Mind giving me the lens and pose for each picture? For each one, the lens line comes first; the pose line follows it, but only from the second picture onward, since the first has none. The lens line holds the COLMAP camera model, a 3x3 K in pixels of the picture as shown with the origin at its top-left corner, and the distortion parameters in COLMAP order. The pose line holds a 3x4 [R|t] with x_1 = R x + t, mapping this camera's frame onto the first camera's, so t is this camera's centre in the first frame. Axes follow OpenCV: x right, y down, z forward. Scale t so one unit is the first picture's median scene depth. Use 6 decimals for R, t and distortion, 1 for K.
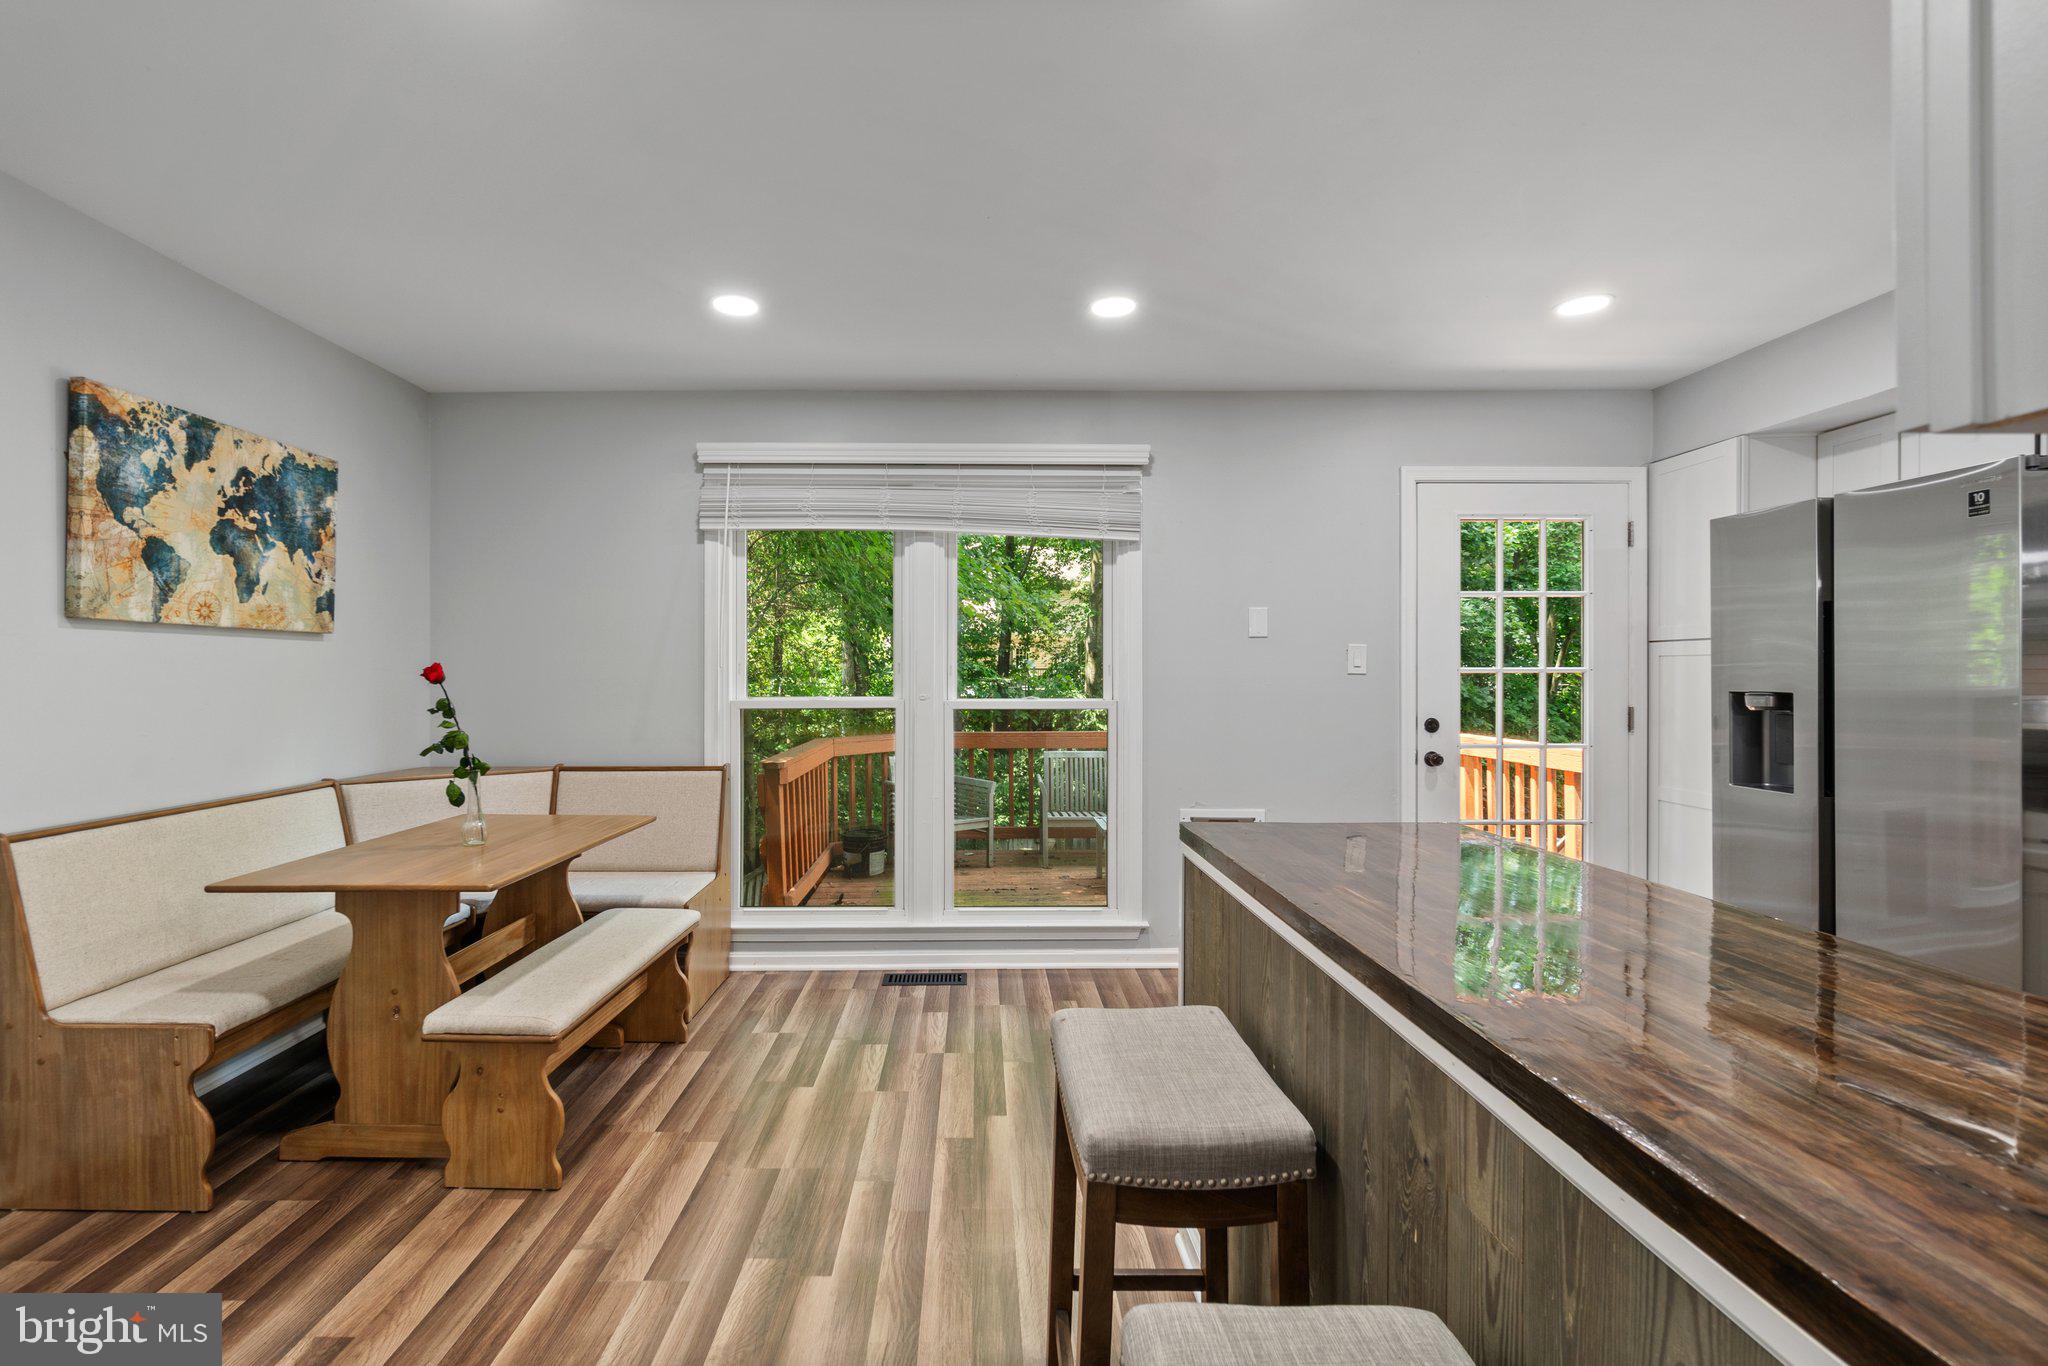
lens RADIAL K [[904.1, 0, 978.0], [0, 904.1, 673.9], [0, 0, 1]] dist [-0.001605, 0.000359]
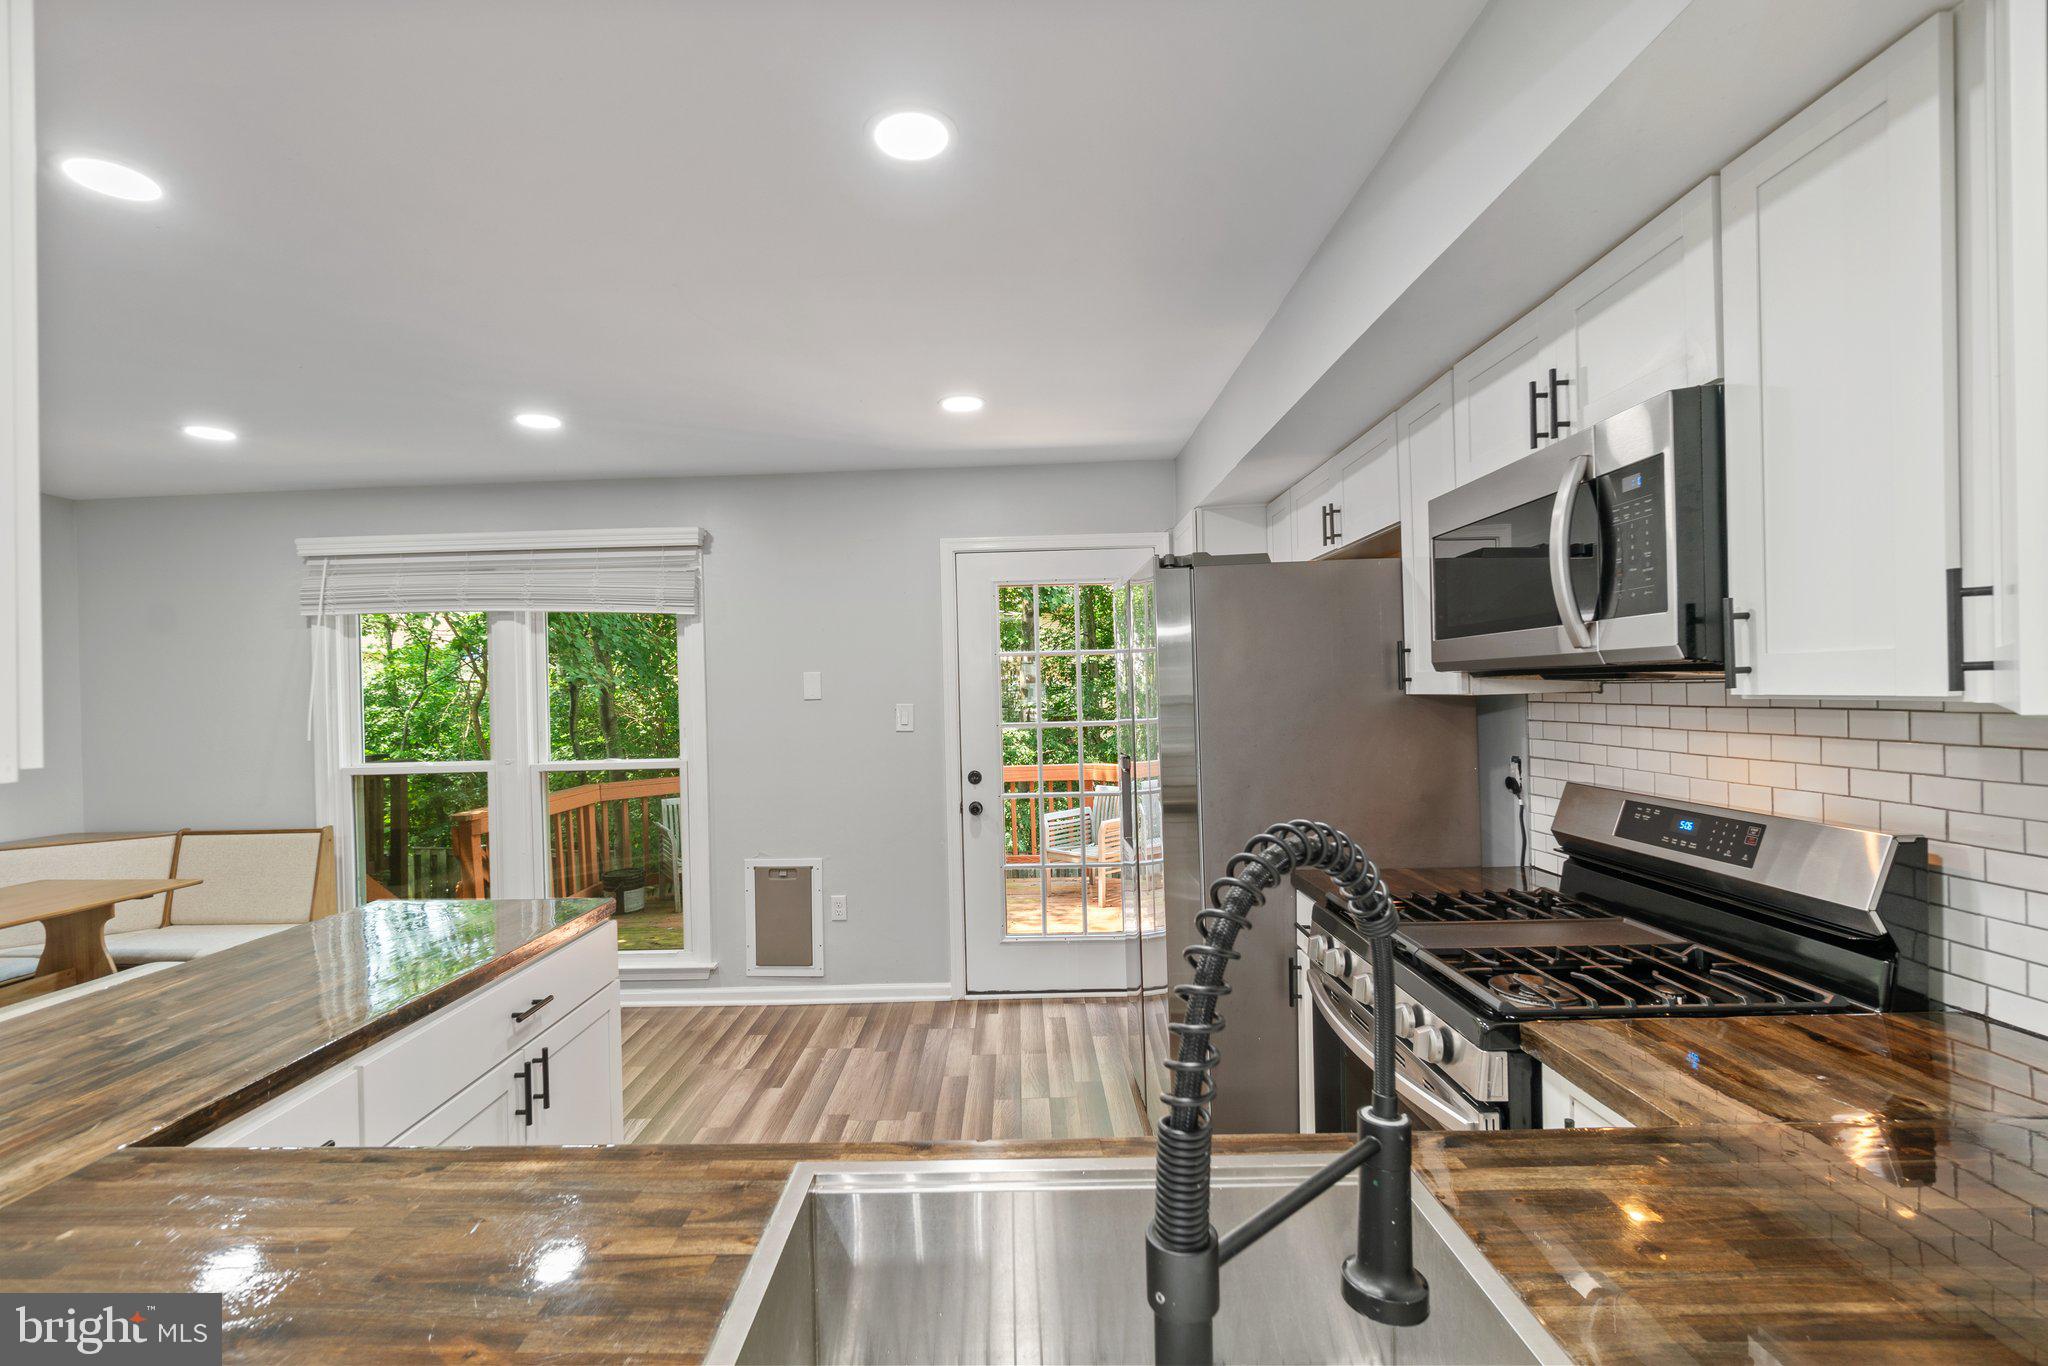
lens RADIAL K [[904.1, 0, 976.0], [0, 904.1, 694.7], [0, 0, 1]] dist [-0.001605, 0.000359]
pose [[0.998946, -0.024104, -0.039051, 0.690699], [0.024243, 0.999701, 0.003113, -0.056965], [0.038965, -0.004056, 0.999232, -0.095533]]
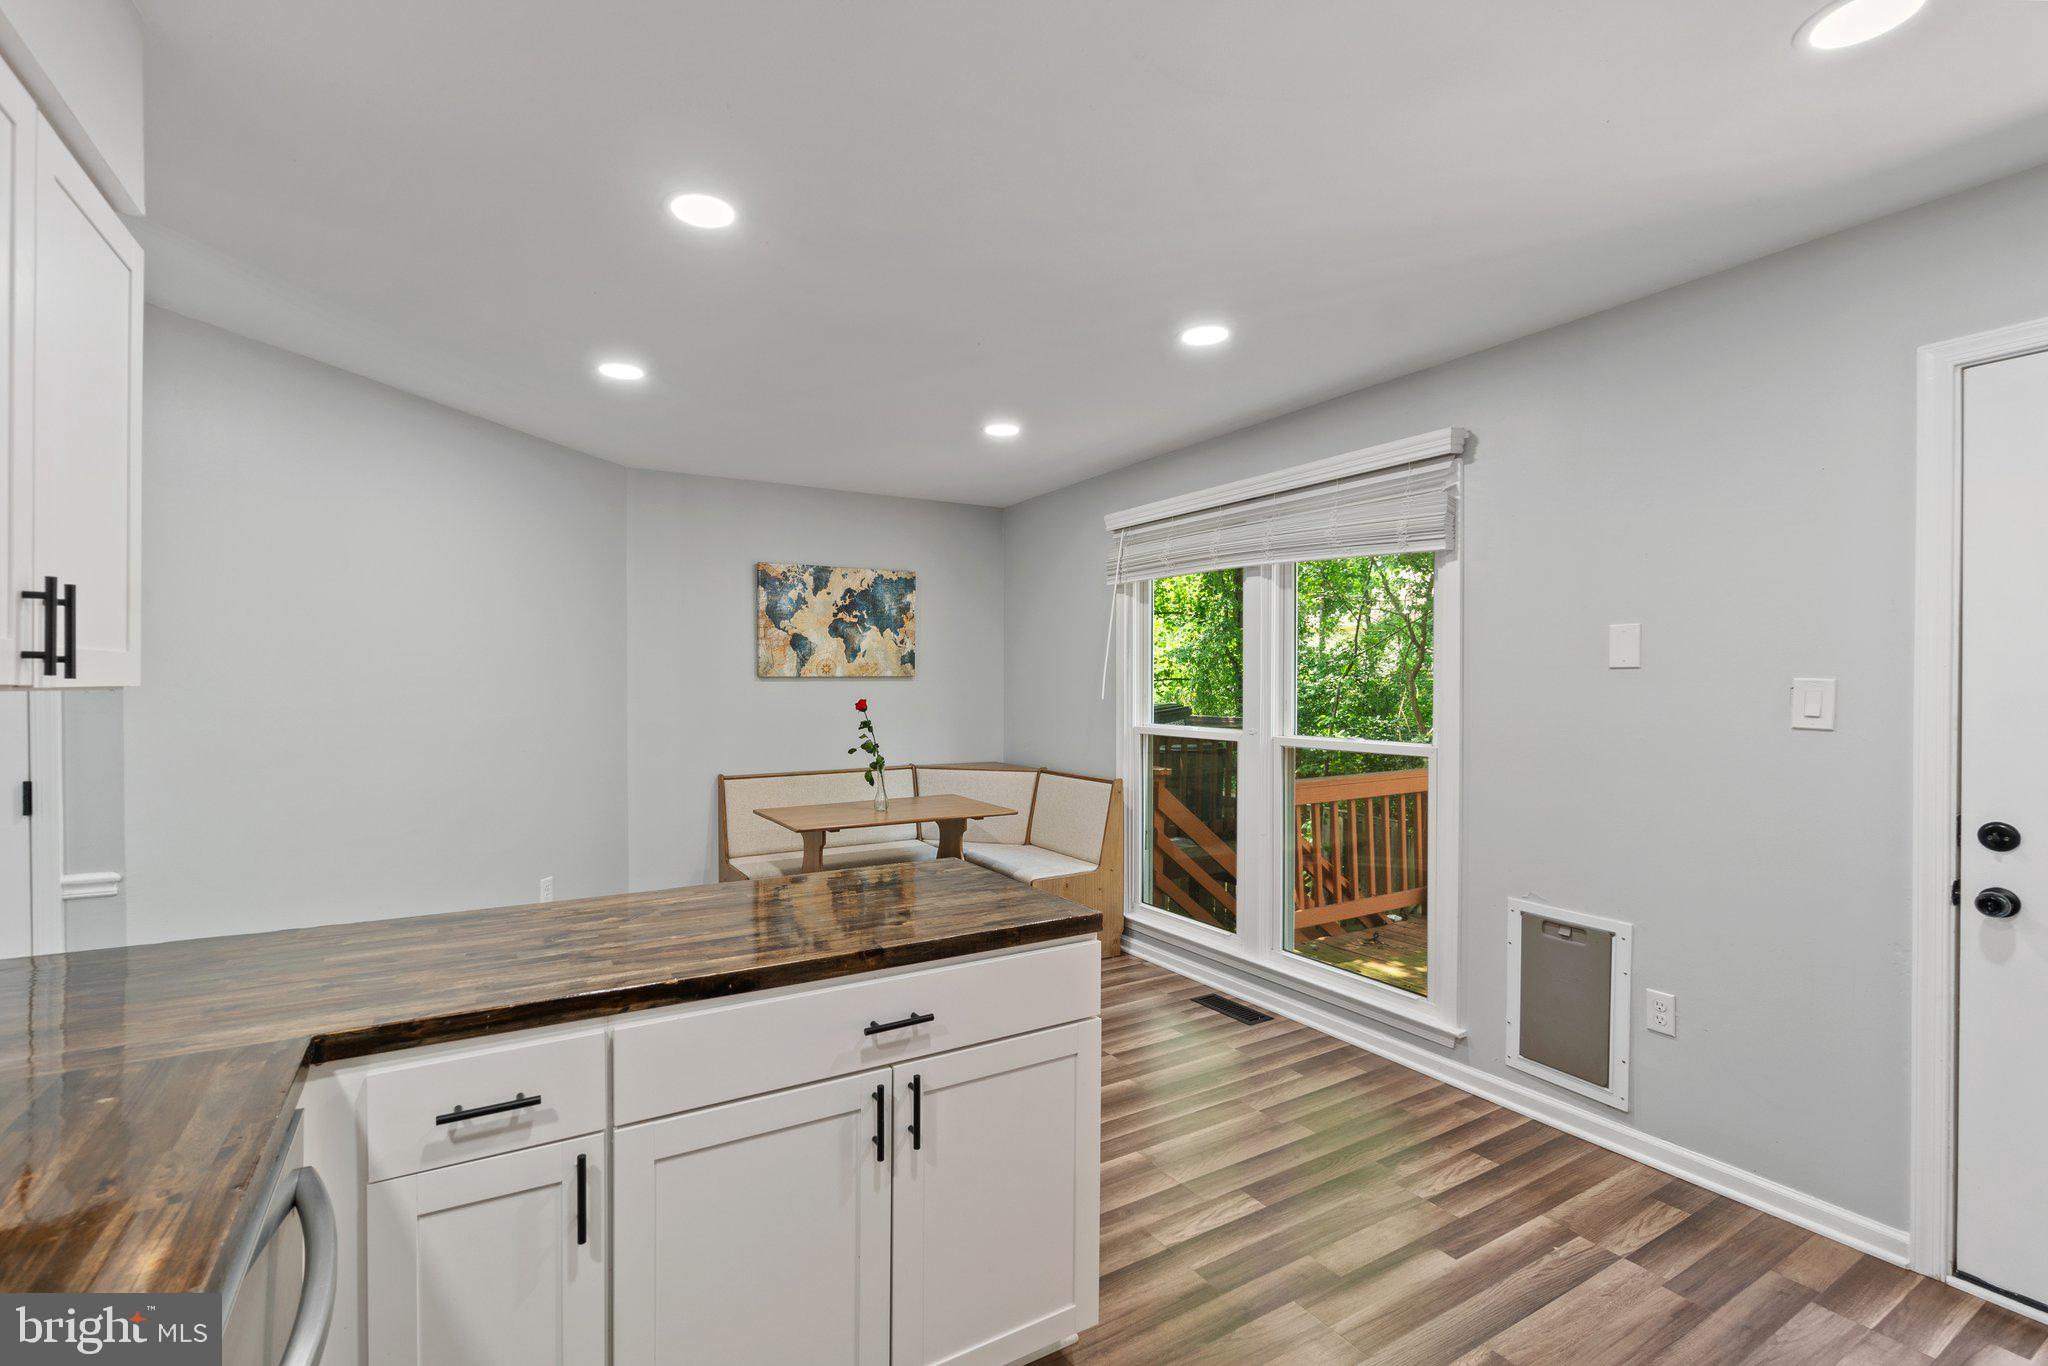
lens RADIAL K [[904.1, 0, 997.3], [0, 904.1, 690.5], [0, 0, 1]] dist [-0.001605, 0.000359]
pose [[0.497475, 0.010594, -0.867414, 0.834291], [0.001613, 0.999912, 0.013137, -0.042434], [0.867477, -0.007935, 0.497414, 0.321992]]
